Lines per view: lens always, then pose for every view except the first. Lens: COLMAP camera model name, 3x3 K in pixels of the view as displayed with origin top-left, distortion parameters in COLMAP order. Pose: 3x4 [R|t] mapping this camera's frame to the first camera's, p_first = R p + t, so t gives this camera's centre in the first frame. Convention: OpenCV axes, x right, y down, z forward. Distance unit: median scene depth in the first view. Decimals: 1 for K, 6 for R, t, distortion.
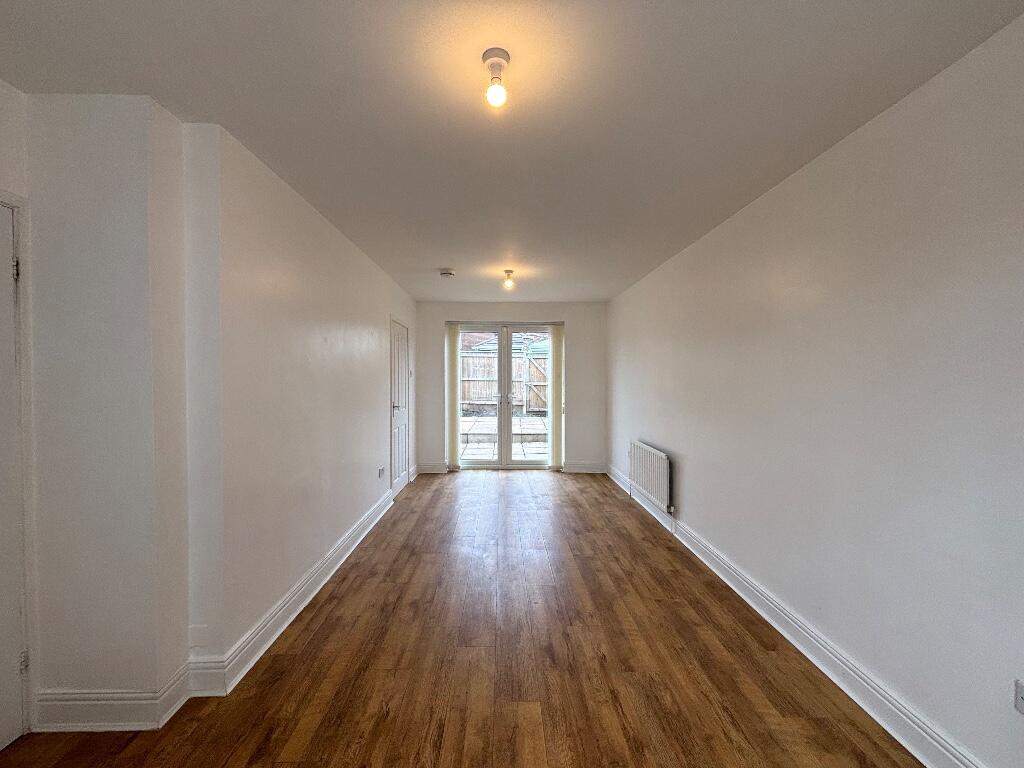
lens RADIAL K [[404.3, 0, 512.0], [0, 404.3, 384.0], [0, 0, 1]] dist [-0.000036, 0.000359]
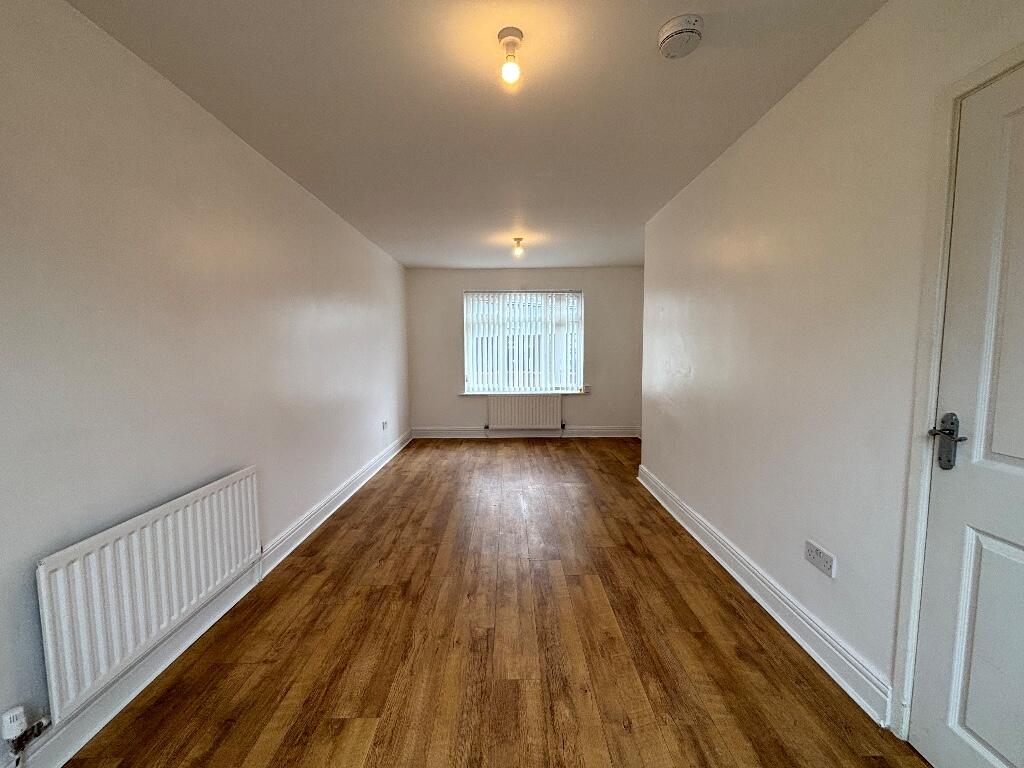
lens RADIAL K [[404.3, 0, 512.0], [0, 404.3, 384.0], [0, 0, 1]] dist [-0.000036, 0.000359]
pose [[-0.999811, 0.003963, 0.019027, -0.022315], [0.005877, 0.994807, 0.101612, -0.005331], [-0.018526, 0.101705, -0.994642, 2.073431]]
